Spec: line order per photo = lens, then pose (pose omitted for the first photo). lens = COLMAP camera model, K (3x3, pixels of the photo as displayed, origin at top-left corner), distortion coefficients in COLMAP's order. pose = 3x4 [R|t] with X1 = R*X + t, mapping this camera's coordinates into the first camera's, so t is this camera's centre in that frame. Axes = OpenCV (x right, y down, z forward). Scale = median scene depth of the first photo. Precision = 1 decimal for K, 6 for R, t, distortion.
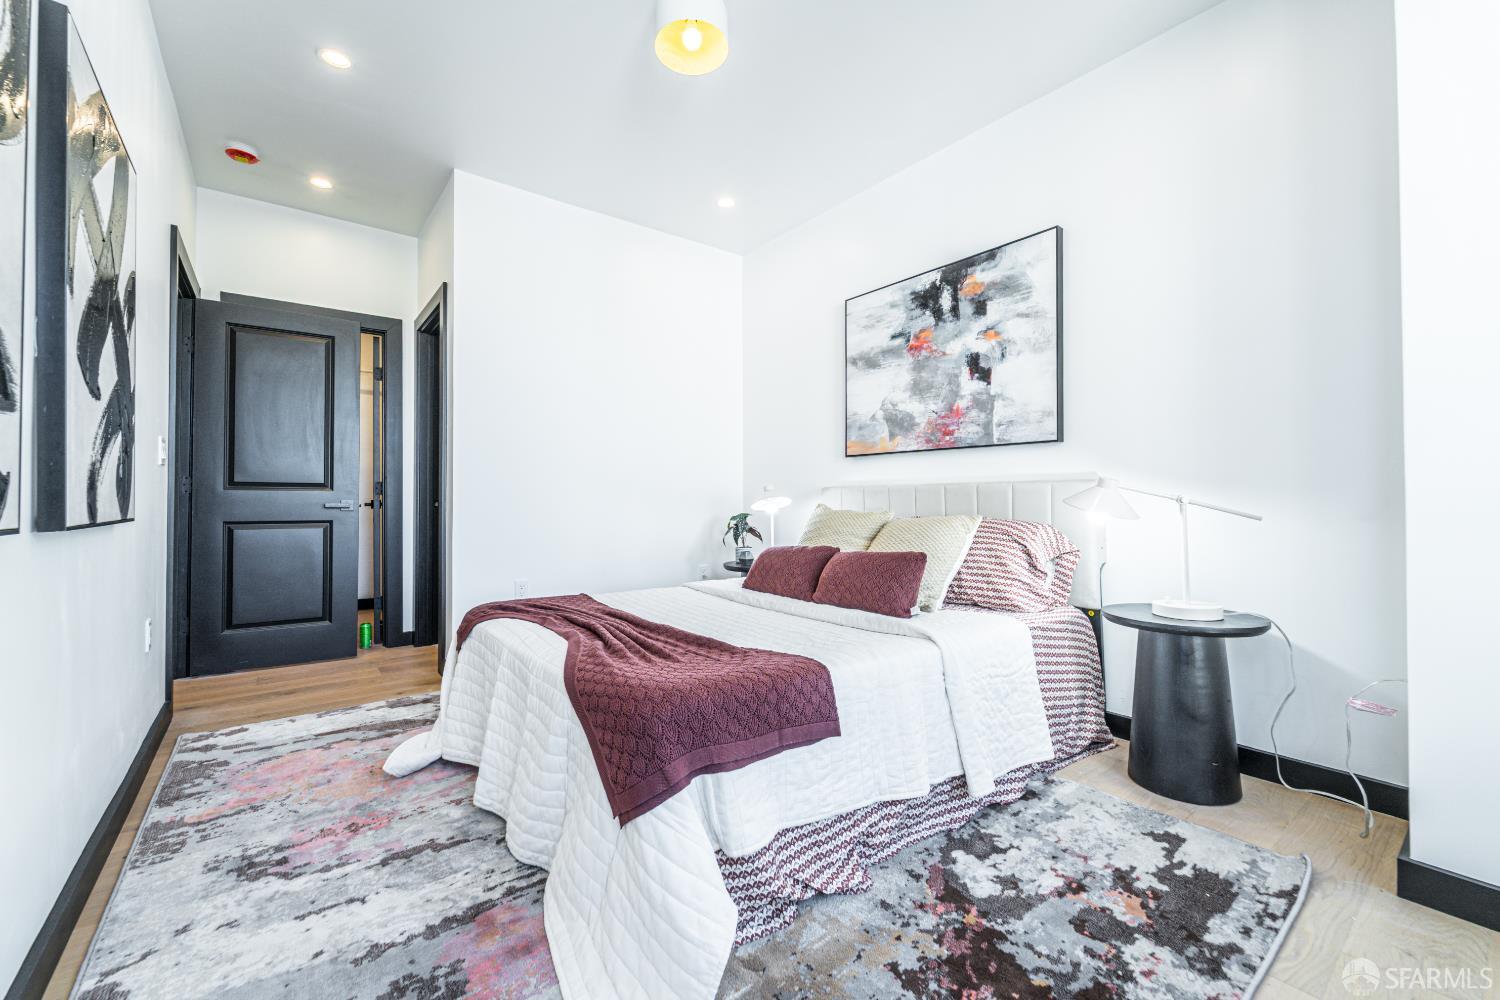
lens RADIAL K [[607.2, 0, 745.0], [0, 607.2, 494.9], [0, 0, 1]] dist [0.002666, -0.000056]
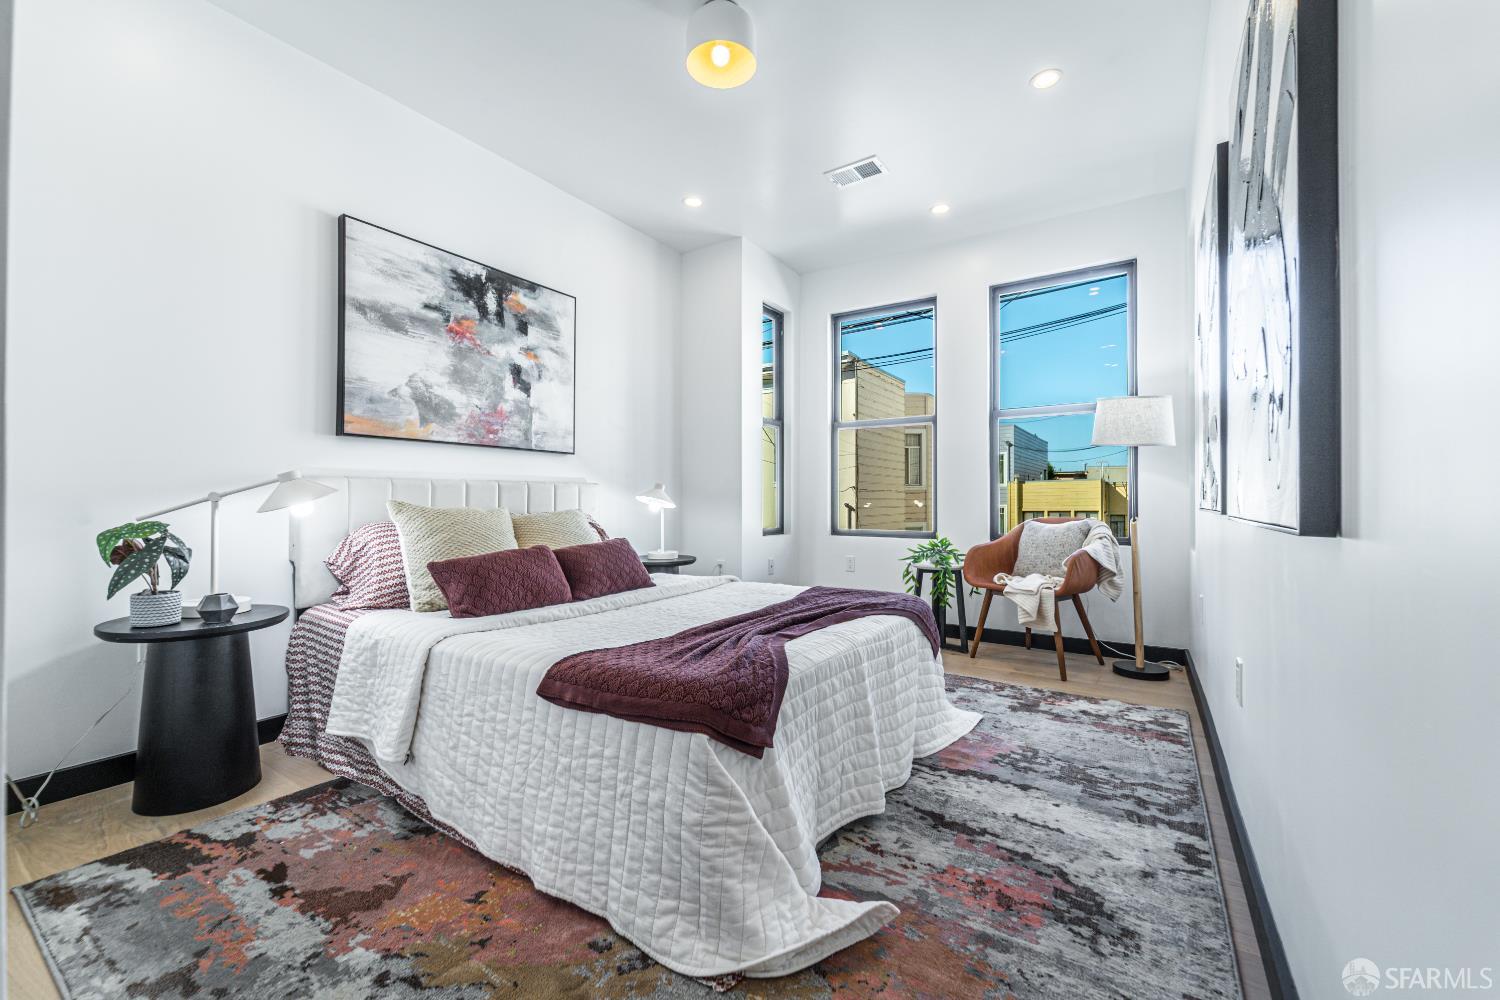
lens RADIAL K [[607.2, 0, 743.0], [0, 607.2, 500.5], [0, 0, 1]] dist [0.002666, -0.000056]
pose [[-0.323754, -0.000447, 0.946141, -0.778672], [-0.010012, 0.999946, -0.002953, 0.014342], [-0.946088, -0.010429, -0.323741, 0.928470]]
